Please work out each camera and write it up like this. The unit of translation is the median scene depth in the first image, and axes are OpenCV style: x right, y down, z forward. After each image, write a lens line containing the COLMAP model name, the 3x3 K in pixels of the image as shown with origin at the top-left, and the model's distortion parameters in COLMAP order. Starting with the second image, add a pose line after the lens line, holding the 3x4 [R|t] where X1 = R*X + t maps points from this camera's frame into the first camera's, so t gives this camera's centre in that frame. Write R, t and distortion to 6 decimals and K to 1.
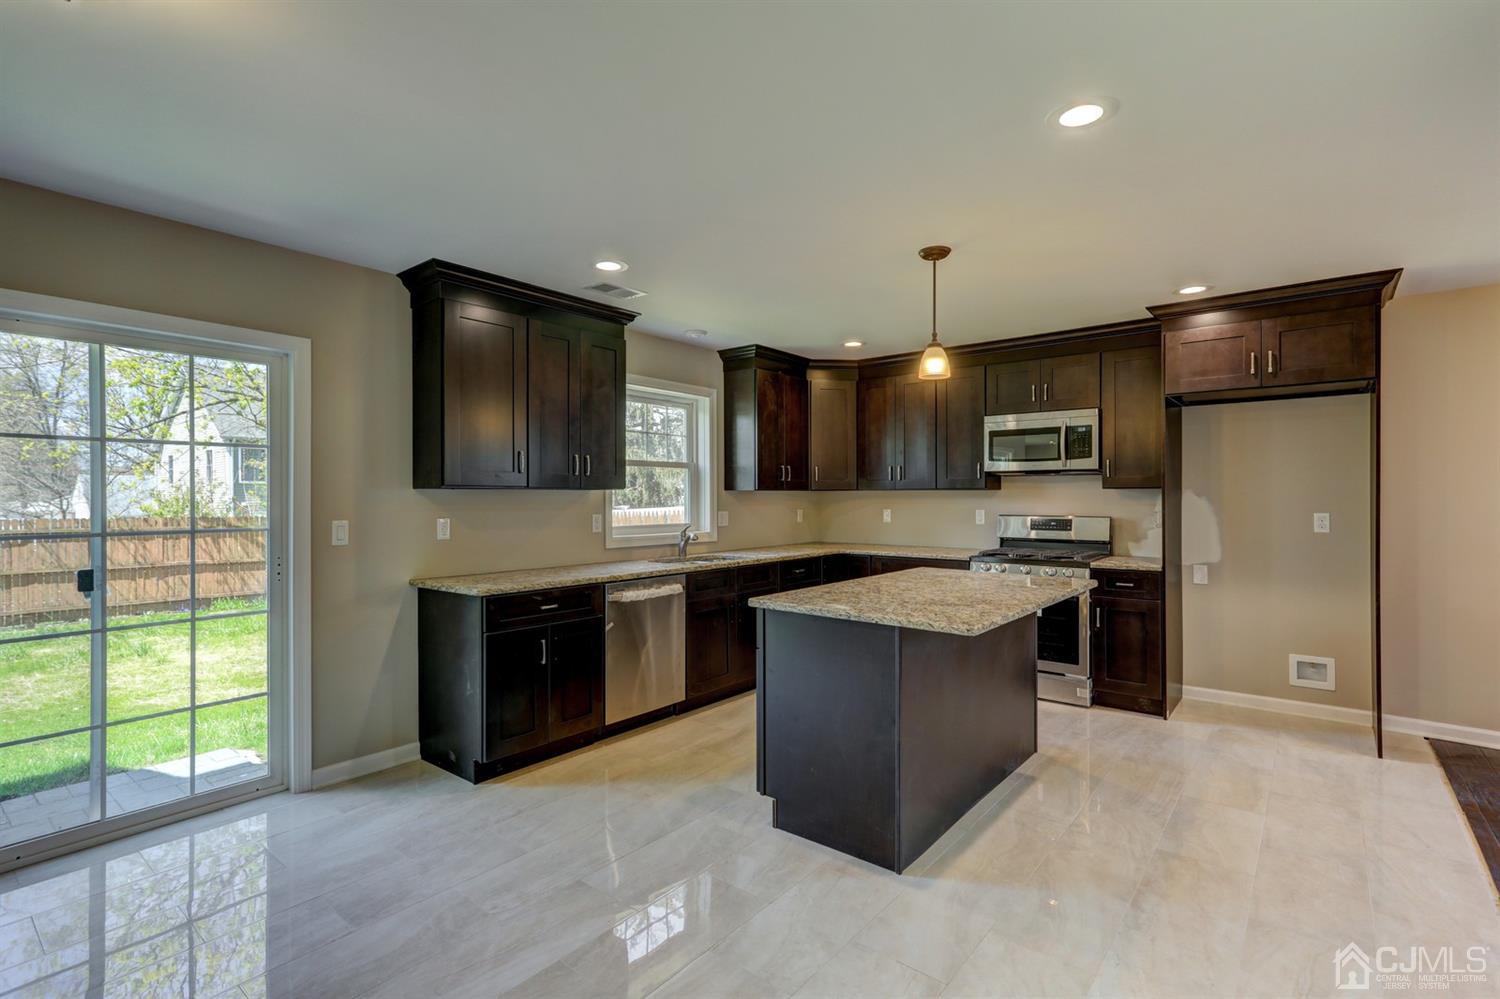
lens RADIAL K [[701.5, 0, 751.7], [0, 701.5, 496.5], [0, 0, 1]] dist [0.026518, 0.001590]
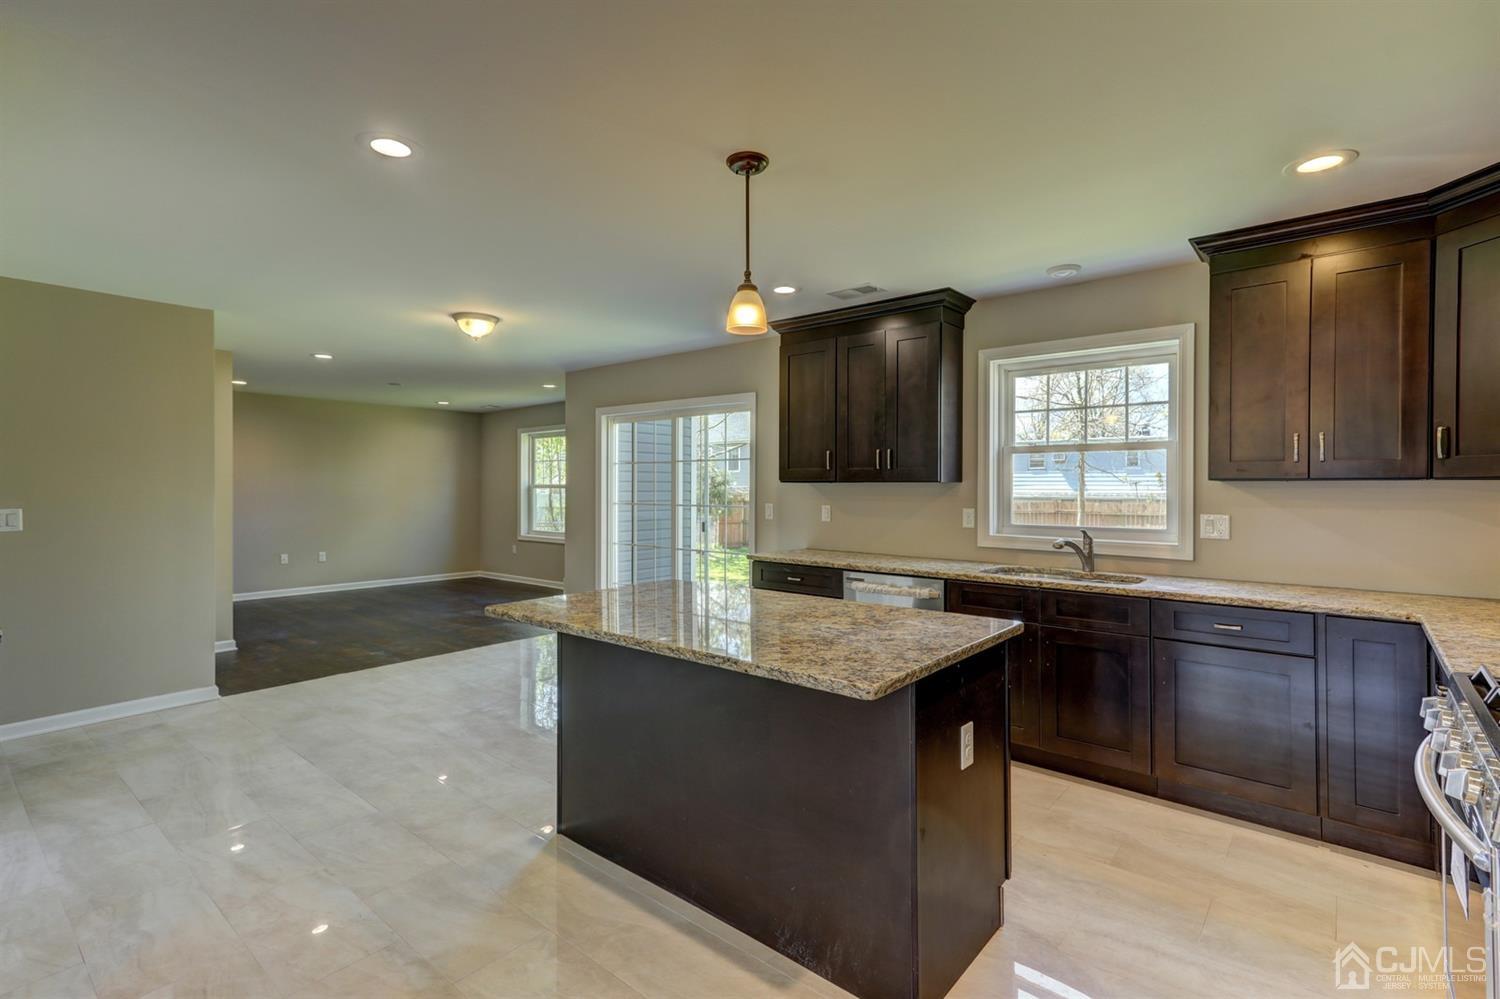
lens RADIAL K [[701.5, 0, 751.4], [0, 701.5, 488.1], [0, 0, 1]] dist [0.026518, 0.001590]
pose [[-0.021110, 0.004658, -0.999766, 0.888333], [-0.000702, 0.999989, 0.004674, -0.007156], [0.999777, 0.000800, -0.021106, 0.901994]]
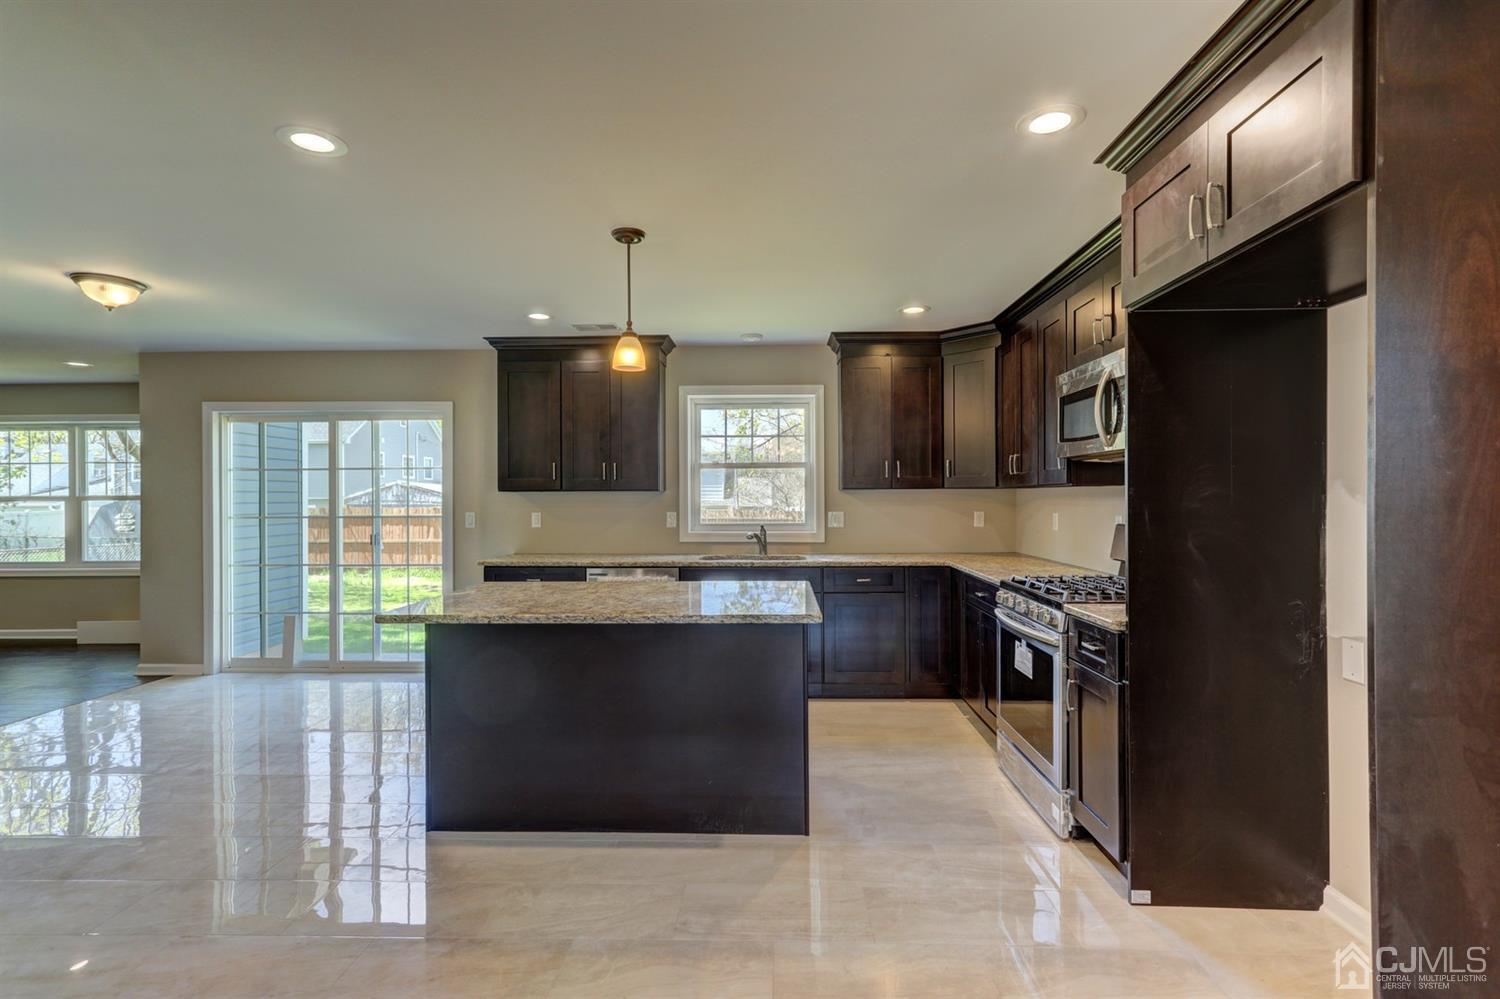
lens RADIAL K [[701.5, 0, 747.9], [0, 701.5, 500.4], [0, 0, 1]] dist [0.026518, 0.001590]
pose [[0.597390, 0.004207, -0.801940, 0.972537], [0.004380, 0.999954, 0.008508, -0.003794], [0.801939, -0.008596, 0.597344, 0.501952]]
